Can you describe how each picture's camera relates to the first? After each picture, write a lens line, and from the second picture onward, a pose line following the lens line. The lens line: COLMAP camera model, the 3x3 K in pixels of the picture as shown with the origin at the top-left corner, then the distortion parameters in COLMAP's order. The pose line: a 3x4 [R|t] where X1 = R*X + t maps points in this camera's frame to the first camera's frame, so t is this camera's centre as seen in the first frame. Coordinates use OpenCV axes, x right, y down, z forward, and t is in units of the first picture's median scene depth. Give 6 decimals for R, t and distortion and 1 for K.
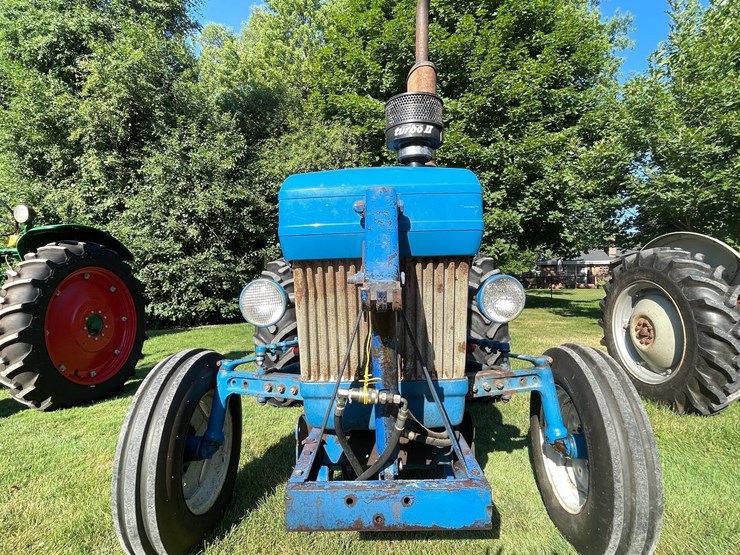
lens RADIAL K [[408.2, 0, 369.4], [0, 408.2, 276.0], [0, 0, 1]] dist [-0.012668, 0.003118]
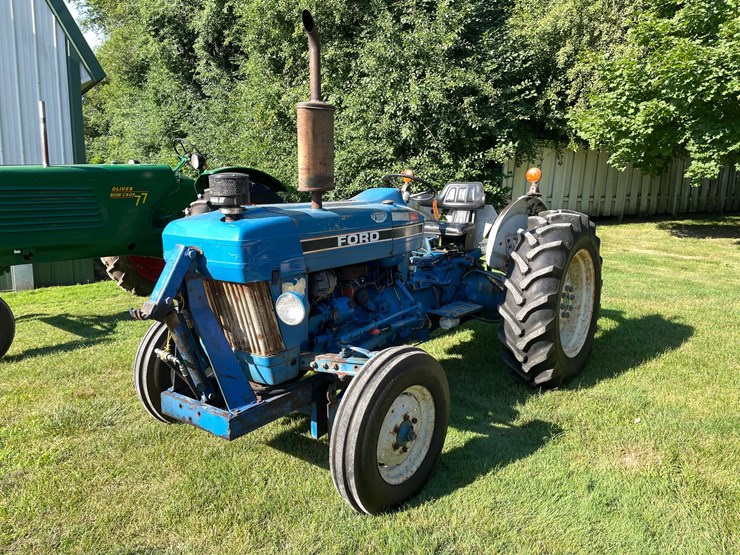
lens RADIAL K [[563.4, 0, 376.3], [0, 563.4, 272.7], [0, 0, 1]] dist [0.047858, -0.054103]
pose [[0.819102, 0.118864, -0.561199, 0.234149], [-0.000612, 0.978478, 0.206352, -0.066584], [0.573648, -0.168679, 0.801546, -0.053868]]
